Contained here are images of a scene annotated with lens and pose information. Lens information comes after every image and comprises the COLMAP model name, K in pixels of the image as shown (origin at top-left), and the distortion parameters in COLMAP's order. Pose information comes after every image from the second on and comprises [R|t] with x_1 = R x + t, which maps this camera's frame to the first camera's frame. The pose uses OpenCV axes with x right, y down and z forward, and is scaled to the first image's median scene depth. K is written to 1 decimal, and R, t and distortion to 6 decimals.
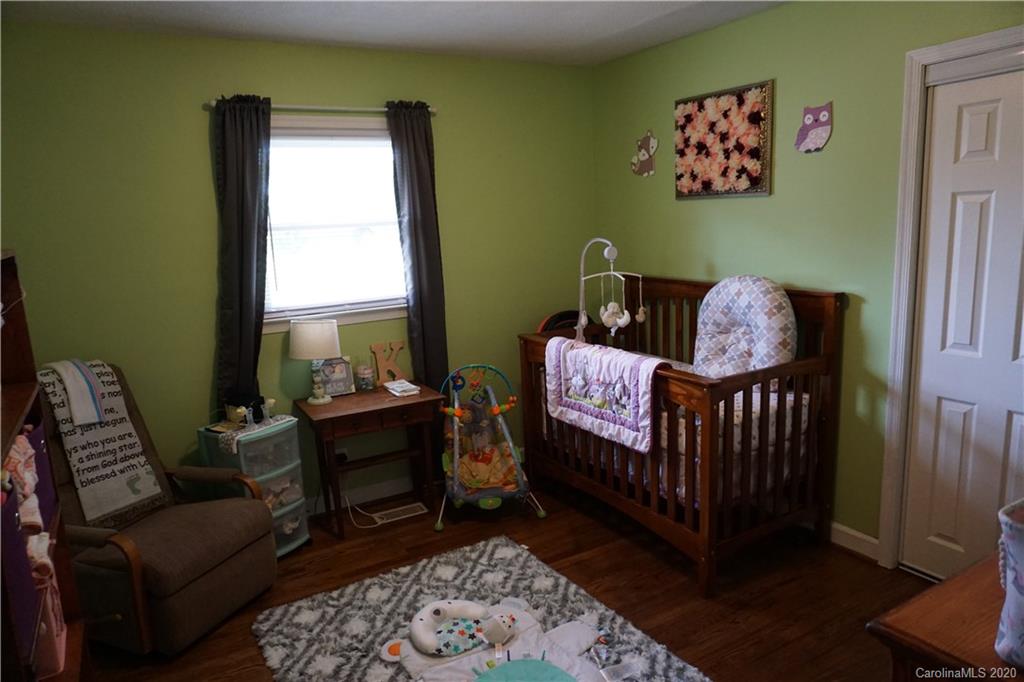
lens RADIAL K [[691.1, 0, 512.0], [0, 691.1, 341.0], [0, 0, 1]] dist [-0.006762, 0.003239]
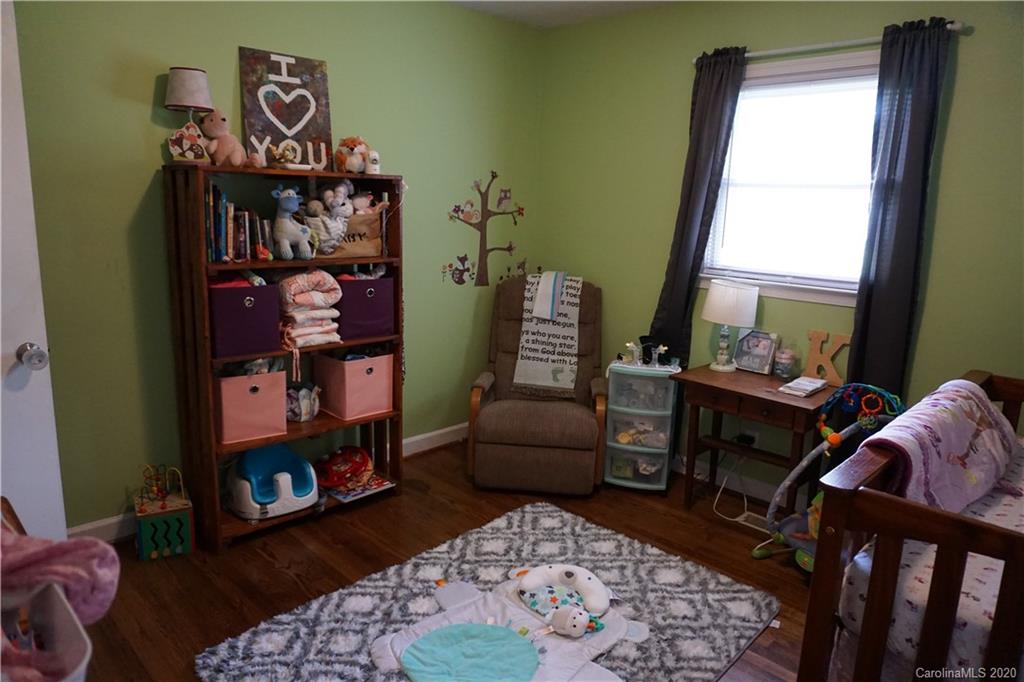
lens RADIAL K [[691.1, 0, 512.0], [0, 691.1, 341.0], [0, 0, 1]] dist [-0.006762, 0.003239]
pose [[0.263760, 0.250483, -0.931498, 0.617163], [-0.215007, 0.956666, 0.196370, -0.087188], [0.940320, 0.148484, 0.306186, 0.506692]]
